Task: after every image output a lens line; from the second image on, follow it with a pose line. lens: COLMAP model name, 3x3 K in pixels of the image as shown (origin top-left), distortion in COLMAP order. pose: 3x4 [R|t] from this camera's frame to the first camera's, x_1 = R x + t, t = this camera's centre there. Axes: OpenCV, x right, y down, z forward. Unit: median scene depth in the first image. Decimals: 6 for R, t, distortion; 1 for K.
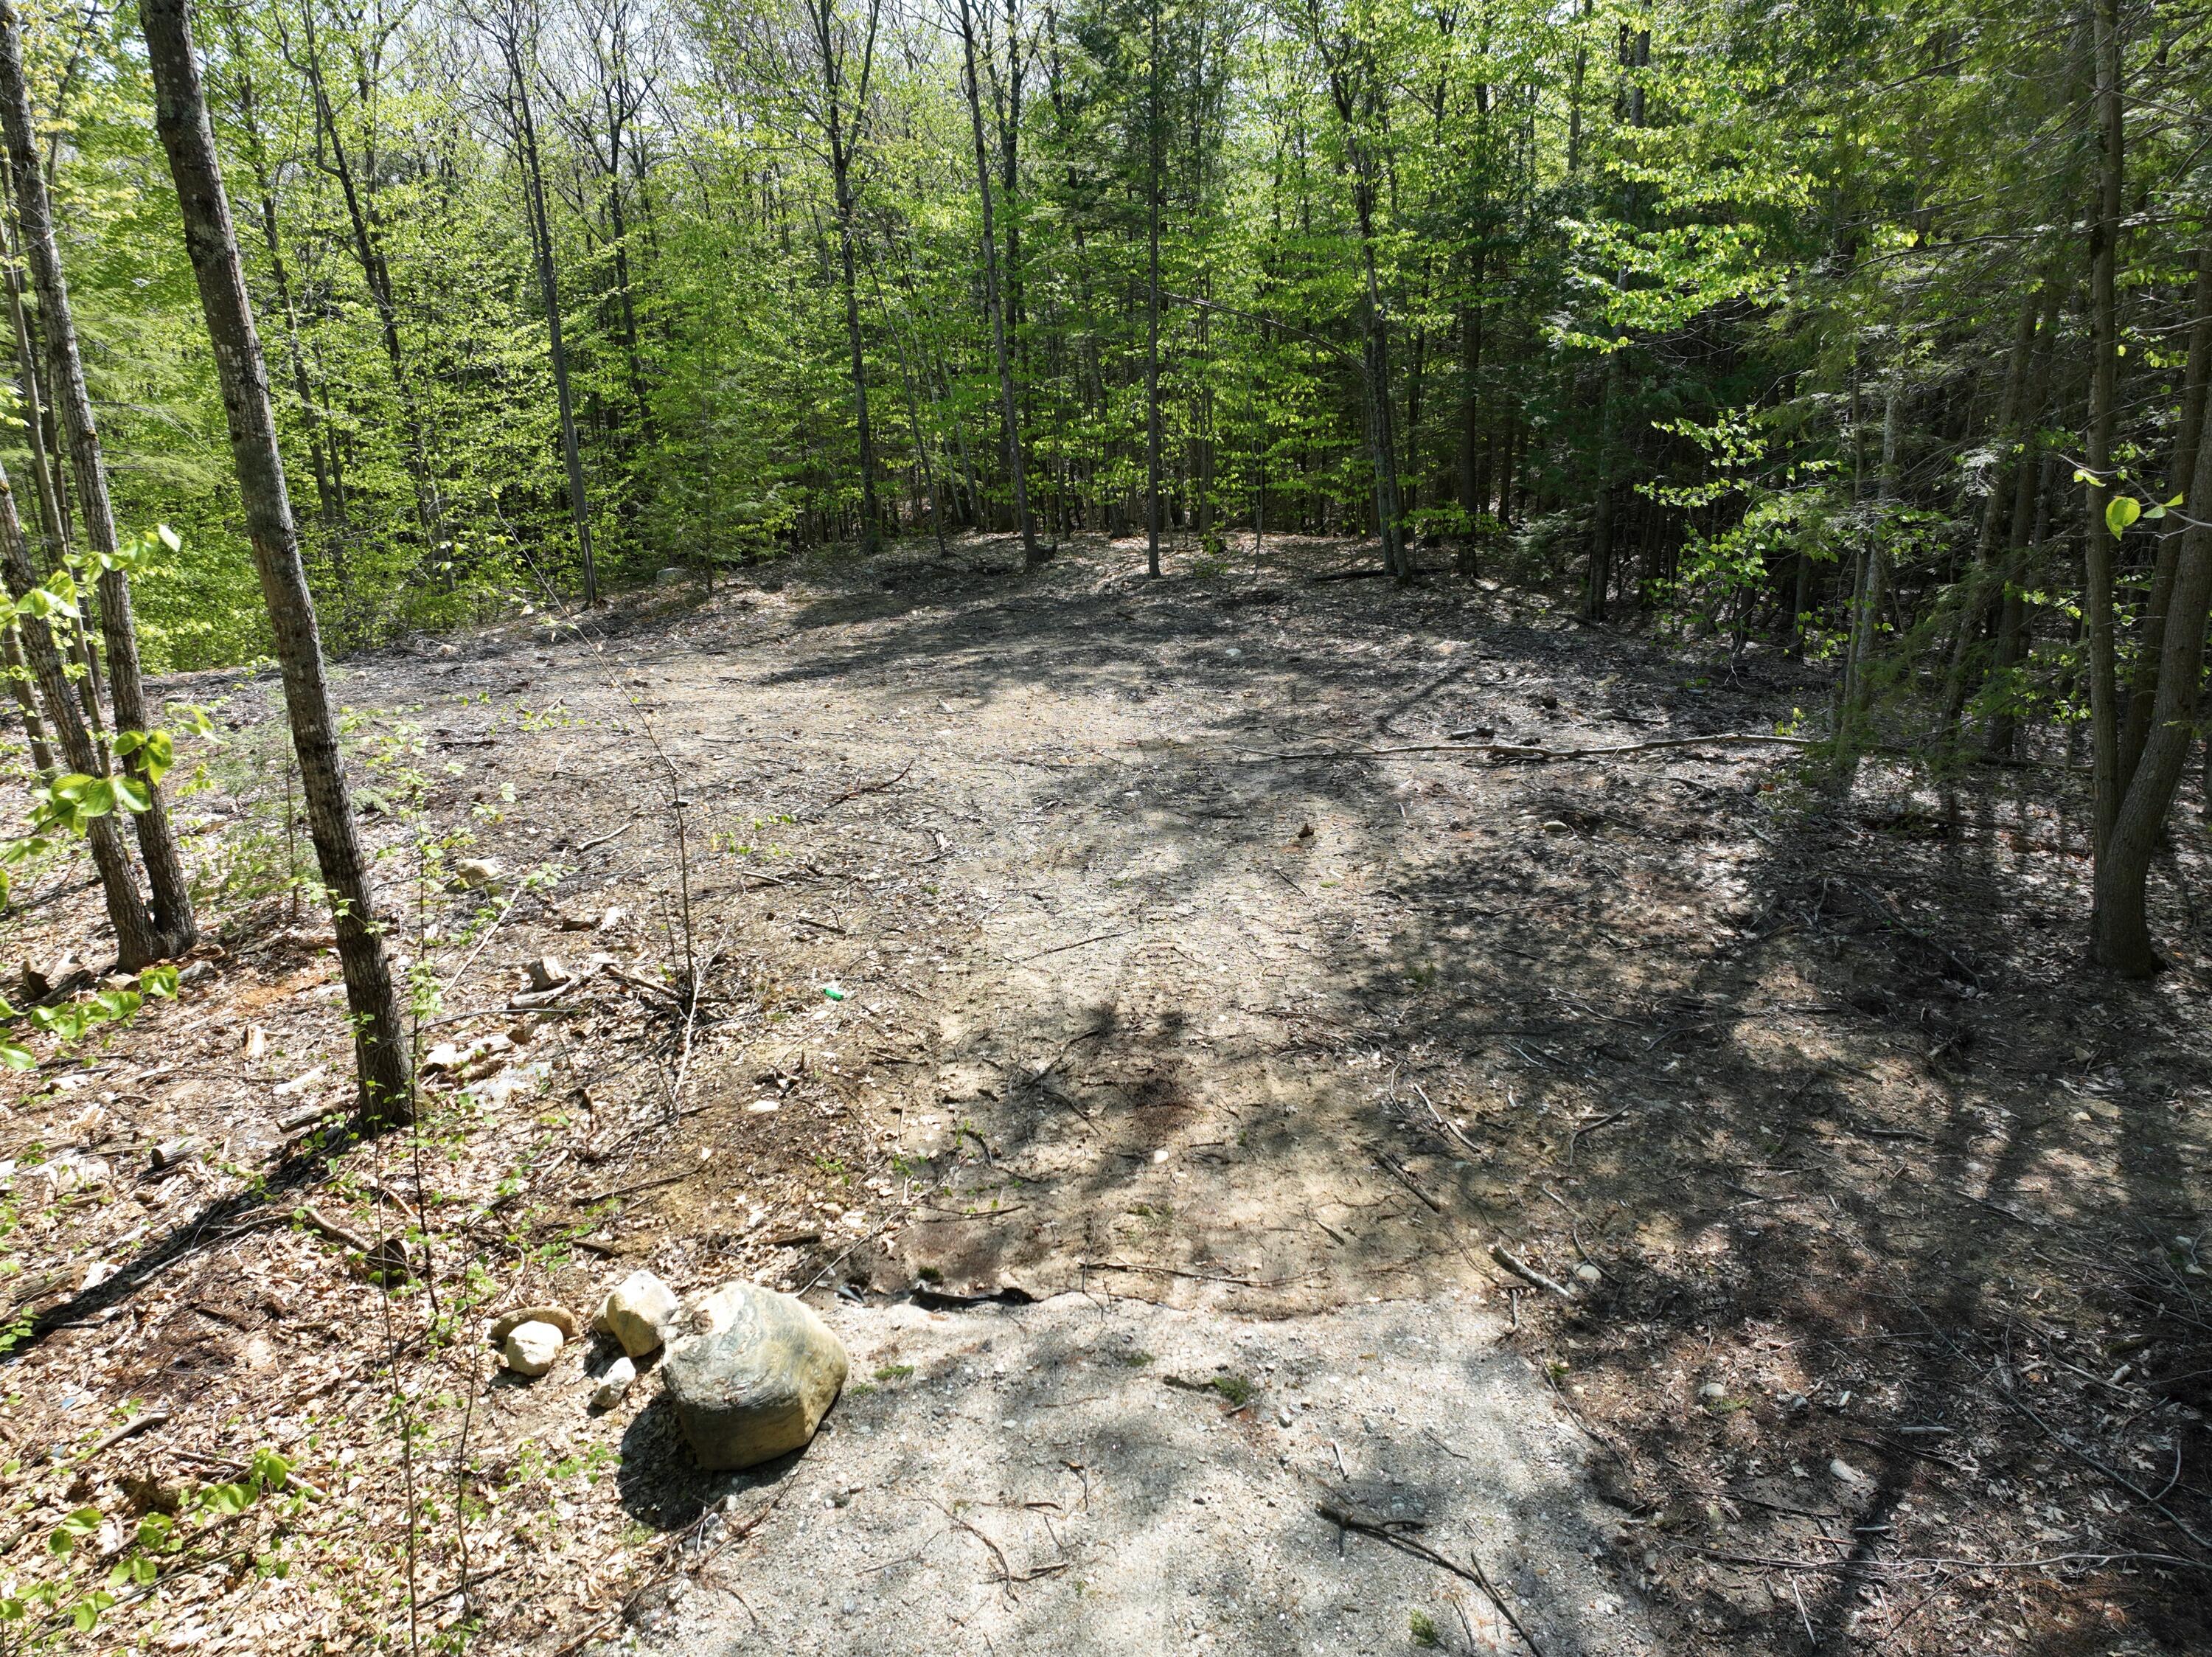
lens RADIAL K [[1525.7, 0, 1106.8], [0, 1525.7, 874.3], [0, 0, 1]] dist [0.006663, -0.003837]
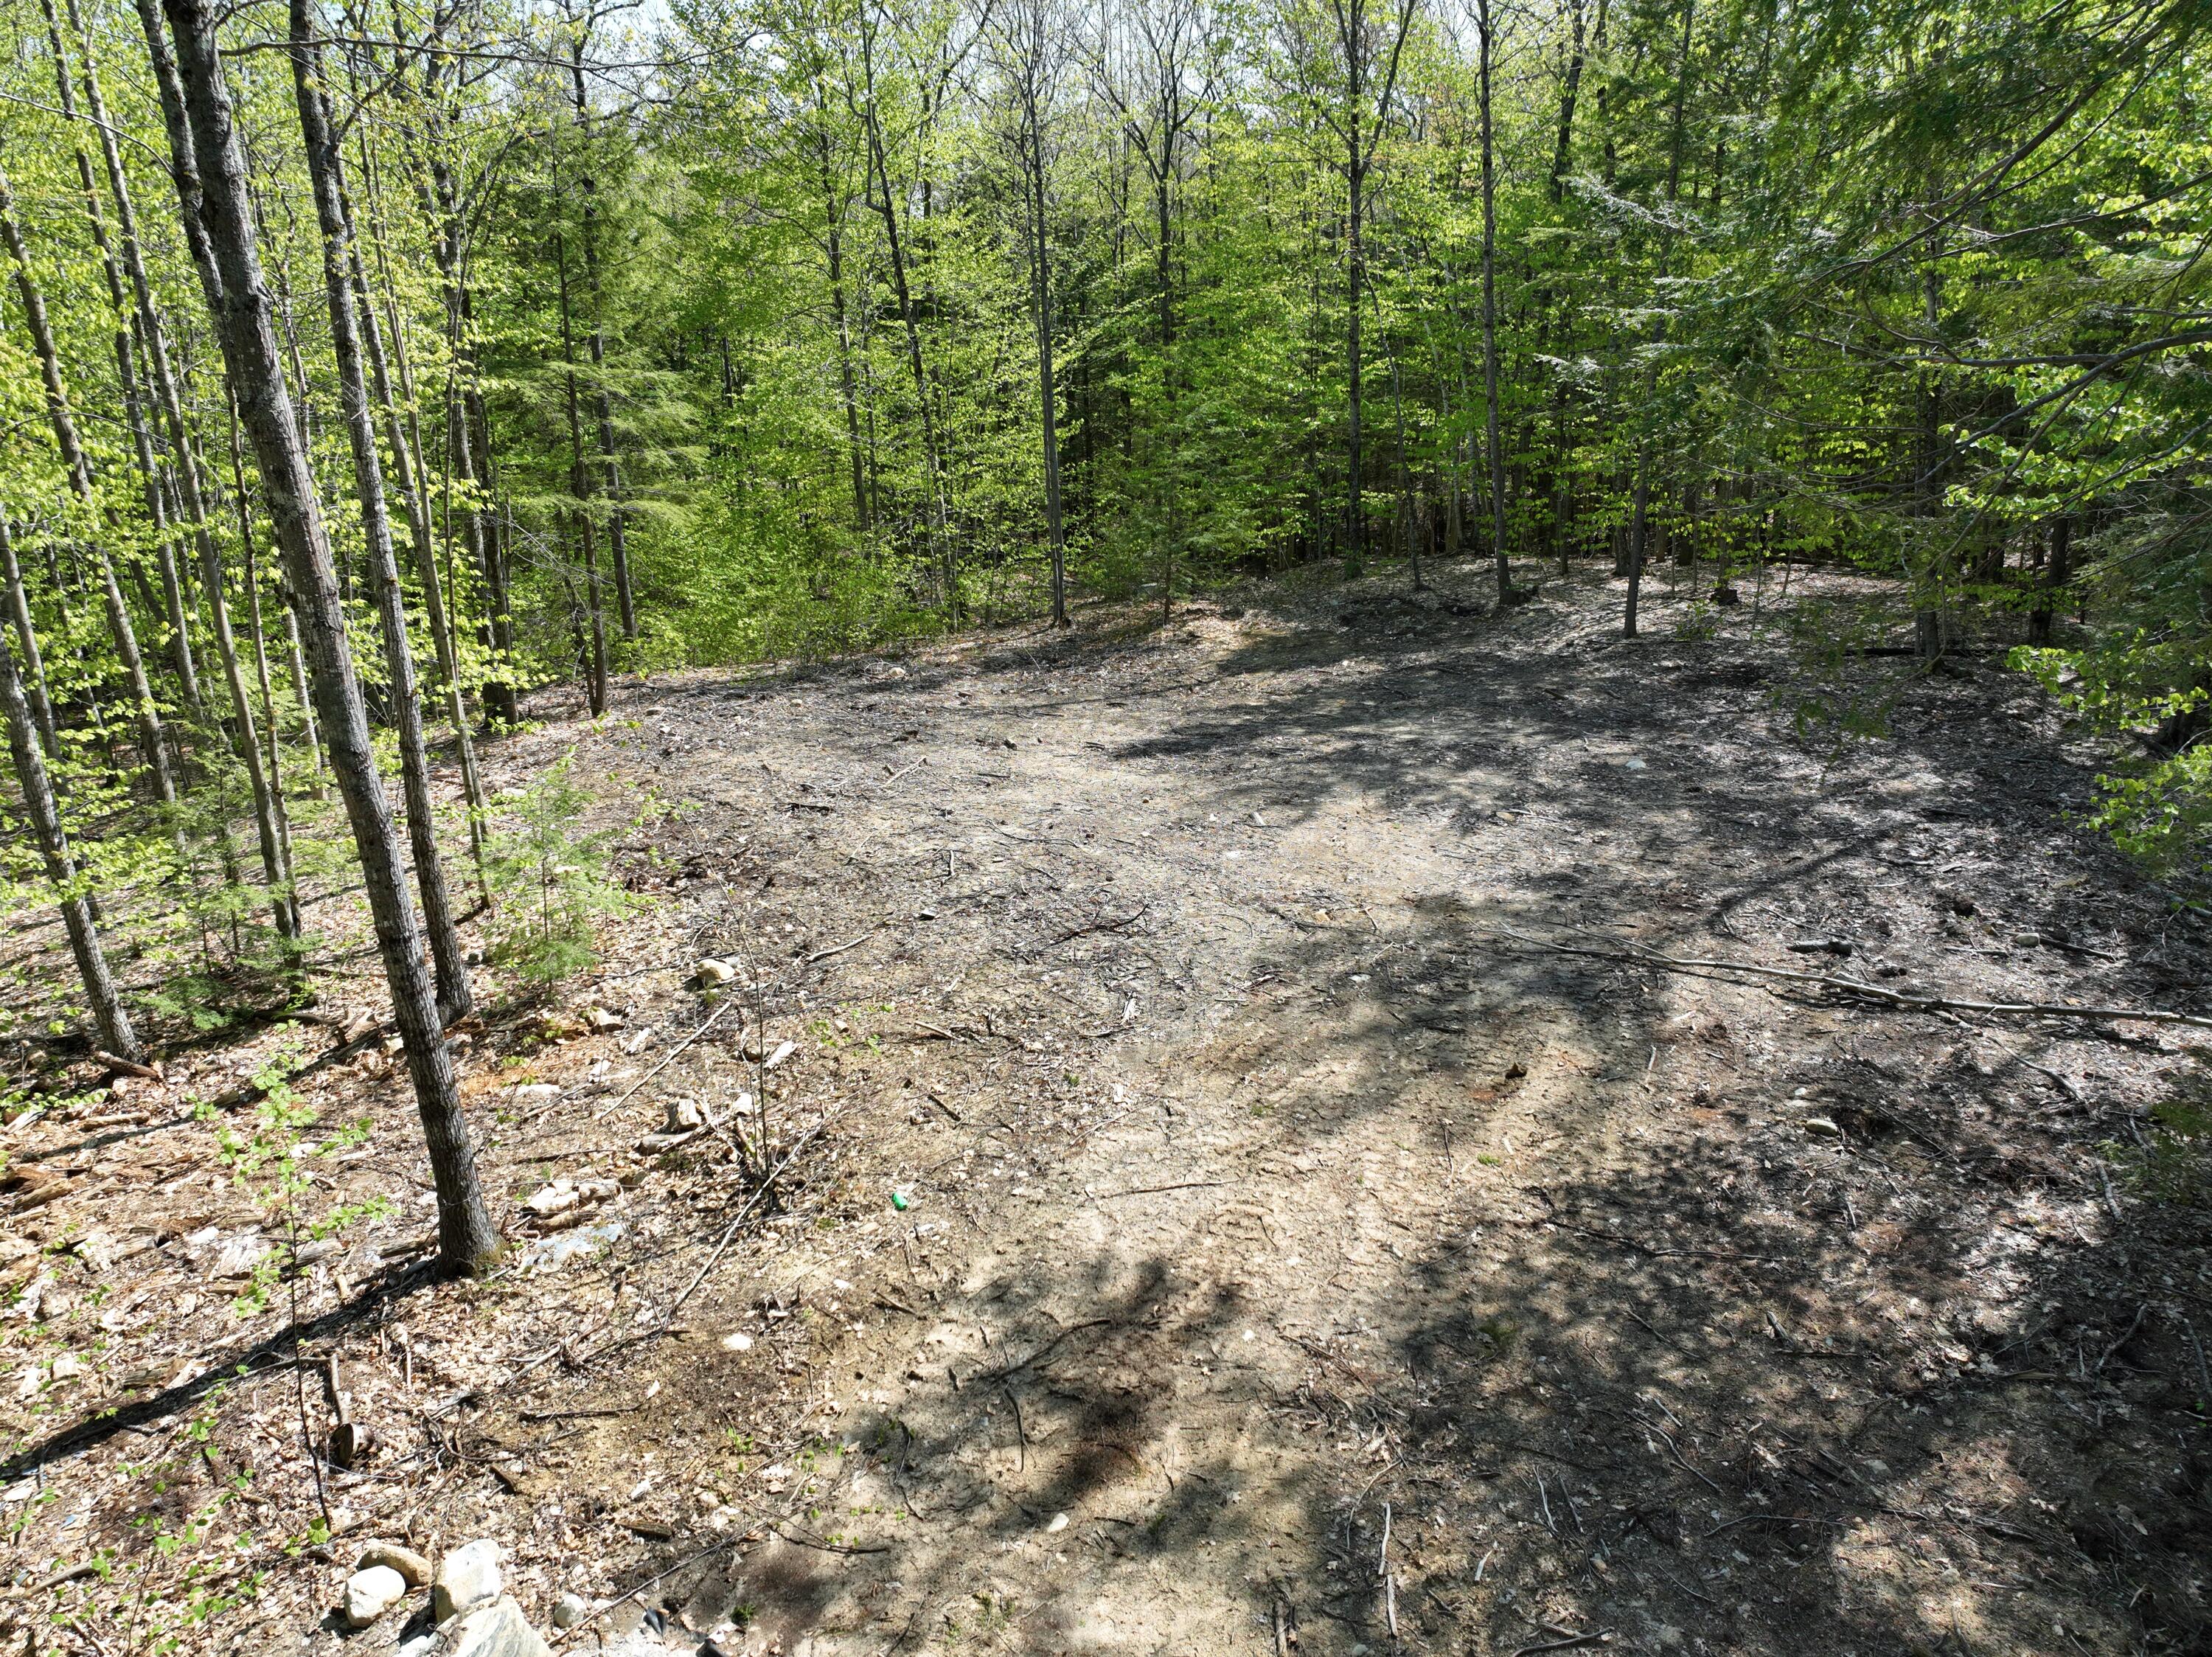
lens RADIAL K [[1525.7, 0, 1106.8], [0, 1525.7, 874.3], [0, 0, 1]] dist [0.006663, -0.003837]
pose [[0.919545, 0.128069, -0.371531, 0.247286], [-0.114851, 0.991712, 0.057591, -0.177660], [0.375827, -0.010287, 0.926633, 0.130515]]
